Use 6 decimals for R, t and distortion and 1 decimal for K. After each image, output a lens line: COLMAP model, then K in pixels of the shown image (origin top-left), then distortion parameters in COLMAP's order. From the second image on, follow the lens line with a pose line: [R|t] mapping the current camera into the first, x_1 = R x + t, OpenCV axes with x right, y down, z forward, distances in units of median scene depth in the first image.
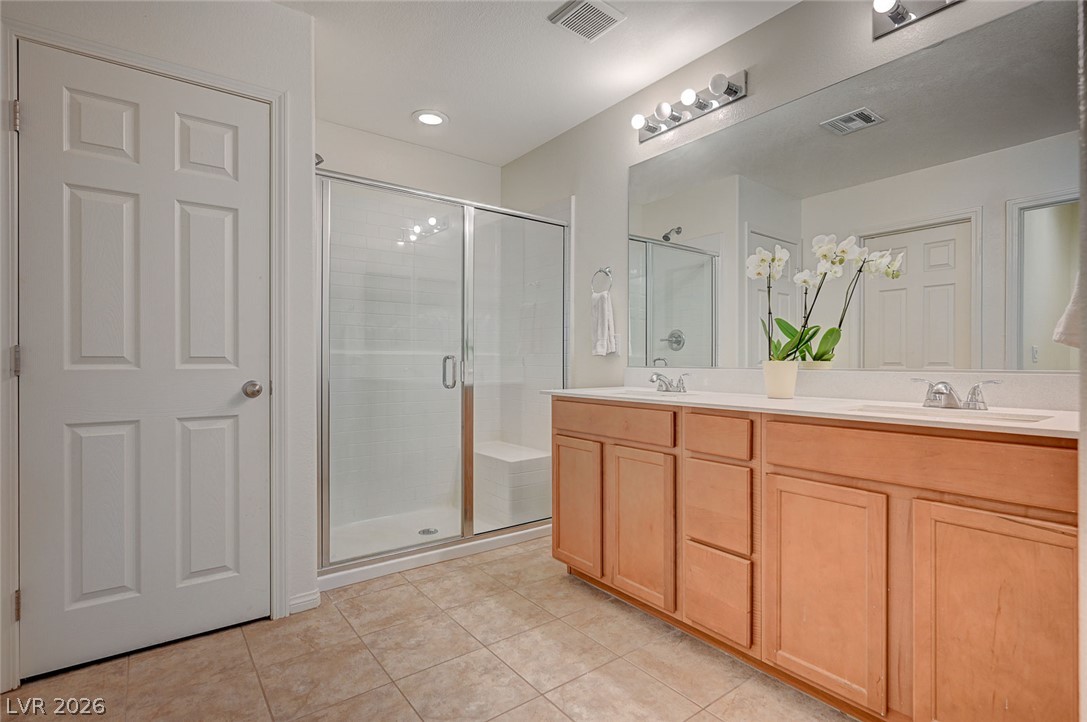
lens RADIAL K [[522.8, 0, 545.4], [0, 522.8, 335.0], [0, 0, 1]] dist [0.000242, -0.000577]
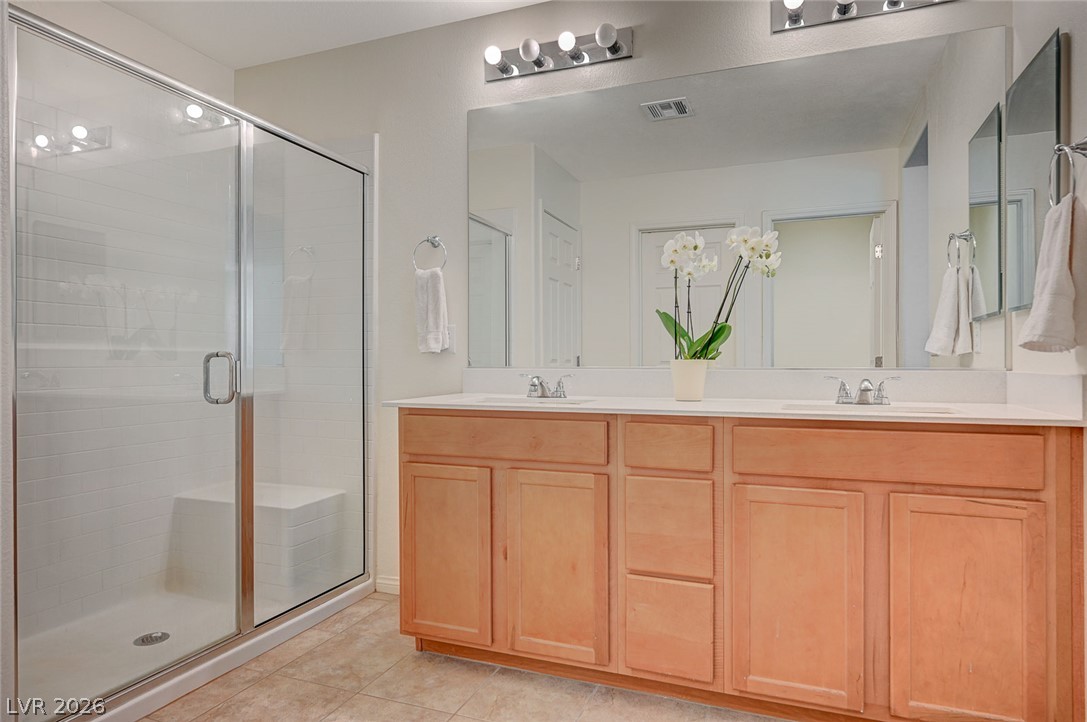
lens RADIAL K [[644.5, 0, 543.8], [0, 644.5, 331.8], [0, 0, 1]] dist [-0.003871, 0.000412]
pose [[0.851856, 0.020677, 0.523367, -0.323813], [-0.023908, 0.999714, -0.000582, 0.007597], [-0.523229, -0.012017, 0.852107, 0.166115]]
